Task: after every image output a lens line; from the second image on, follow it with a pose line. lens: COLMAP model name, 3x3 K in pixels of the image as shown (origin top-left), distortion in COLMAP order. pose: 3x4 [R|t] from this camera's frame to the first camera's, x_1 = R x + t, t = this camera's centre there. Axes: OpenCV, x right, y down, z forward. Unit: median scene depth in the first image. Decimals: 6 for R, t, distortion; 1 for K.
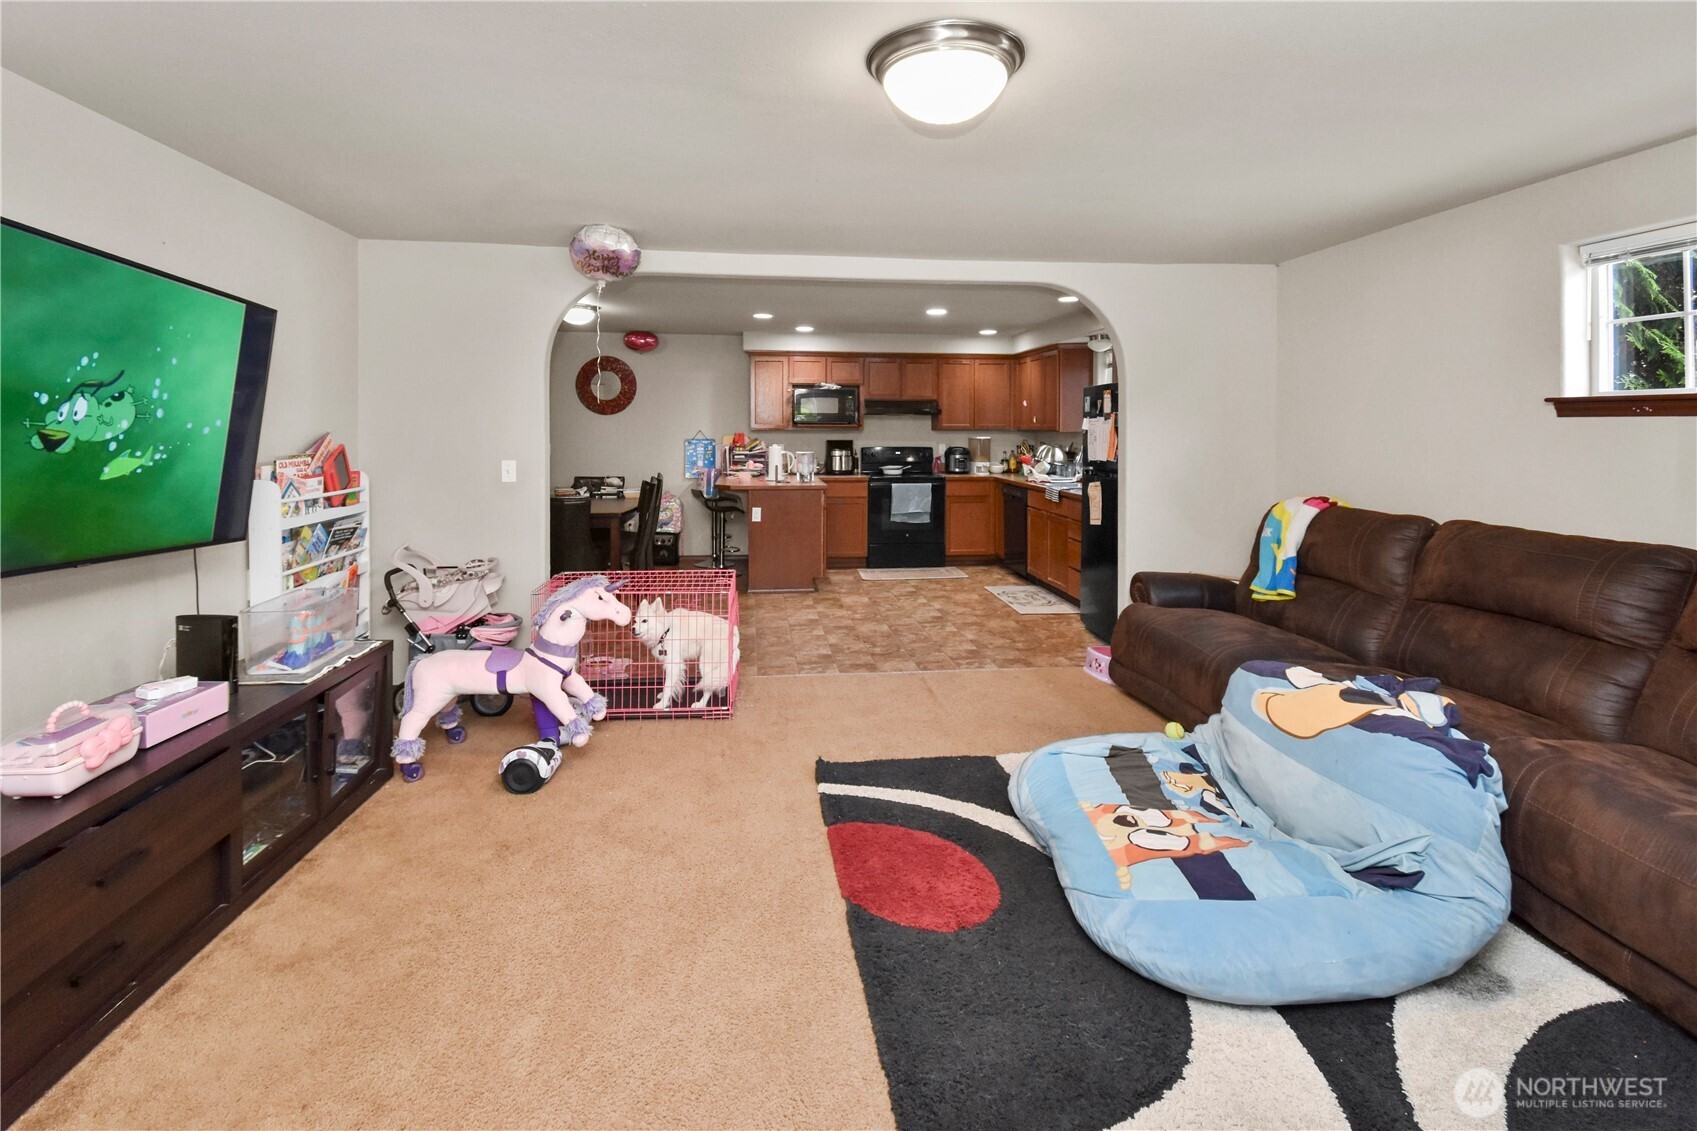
lens RADIAL K [[736.0, 0, 831.8], [0, 736.0, 565.4], [0, 0, 1]] dist [-0.035264, 0.006005]
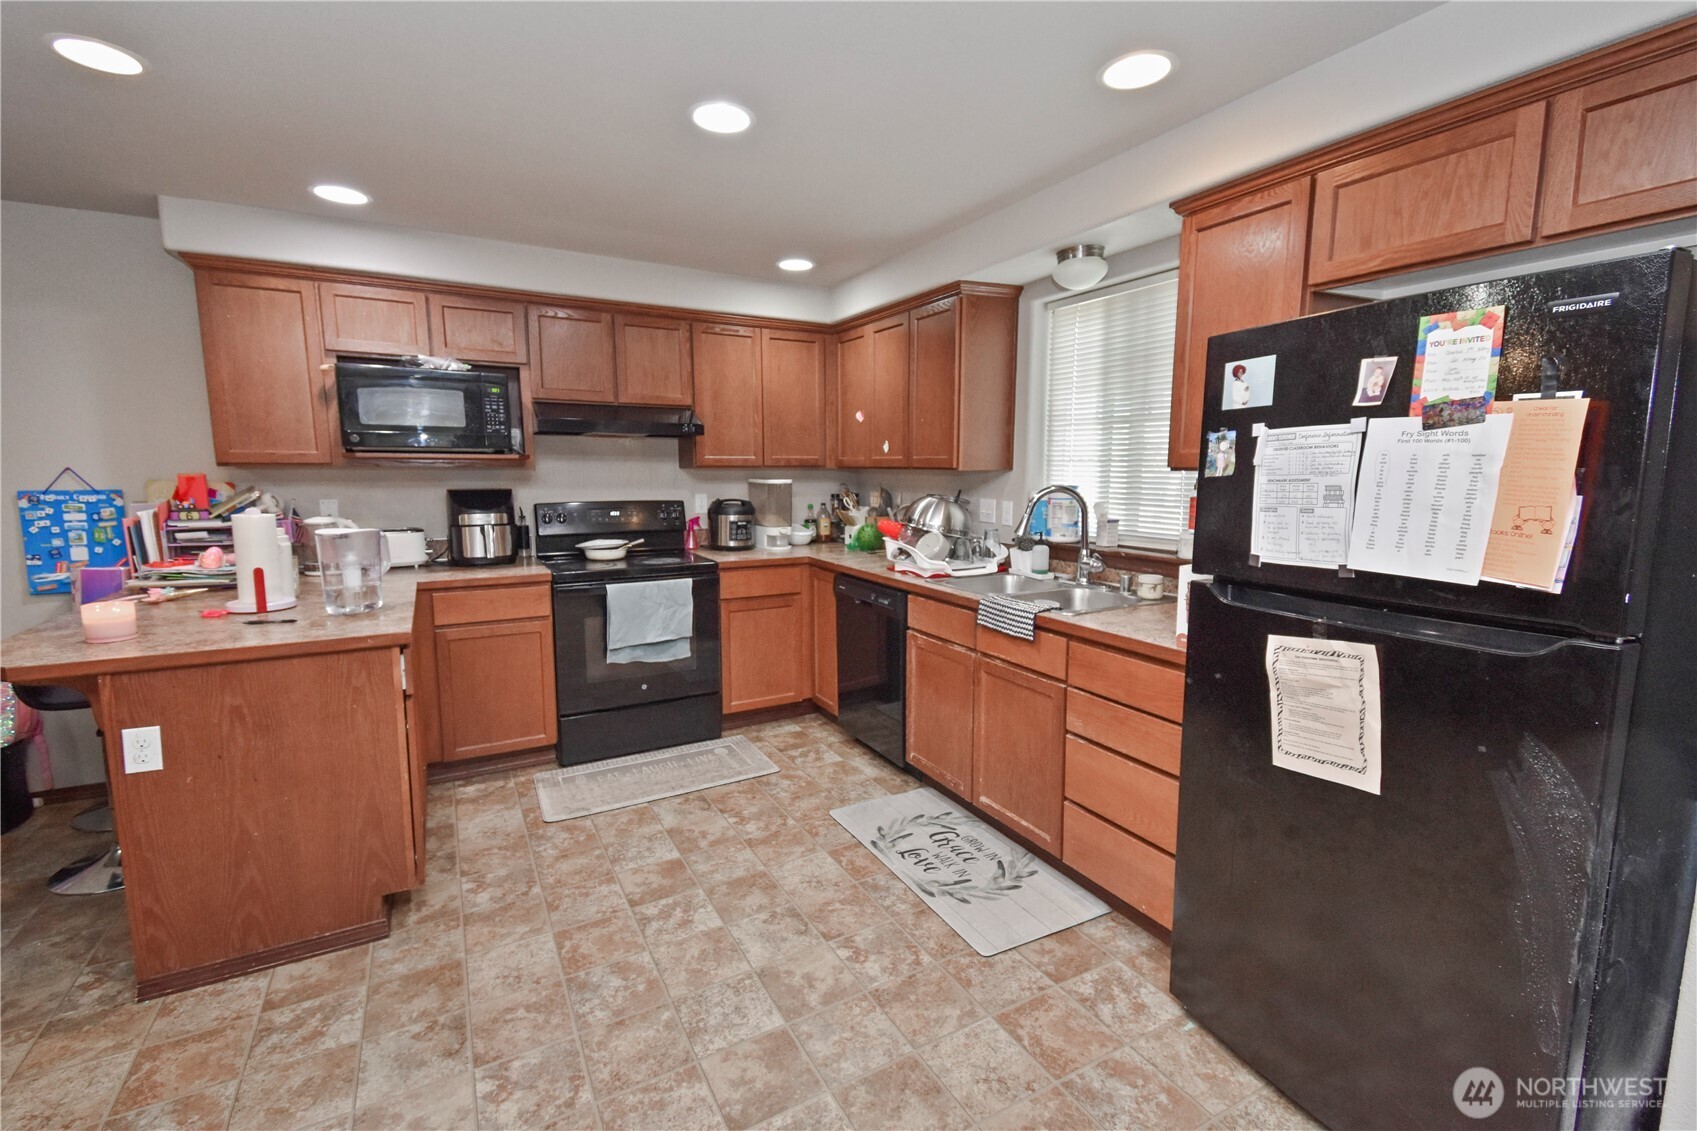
lens RADIAL K [[736.0, 0, 820.5], [0, 736.0, 570.6], [0, 0, 1]] dist [-0.035264, 0.006005]
pose [[0.932420, -0.047016, 0.358304, 0.042489], [0.062953, 0.997473, -0.032938, -0.093642], [-0.355850, 0.053268, 0.933024, 0.515510]]
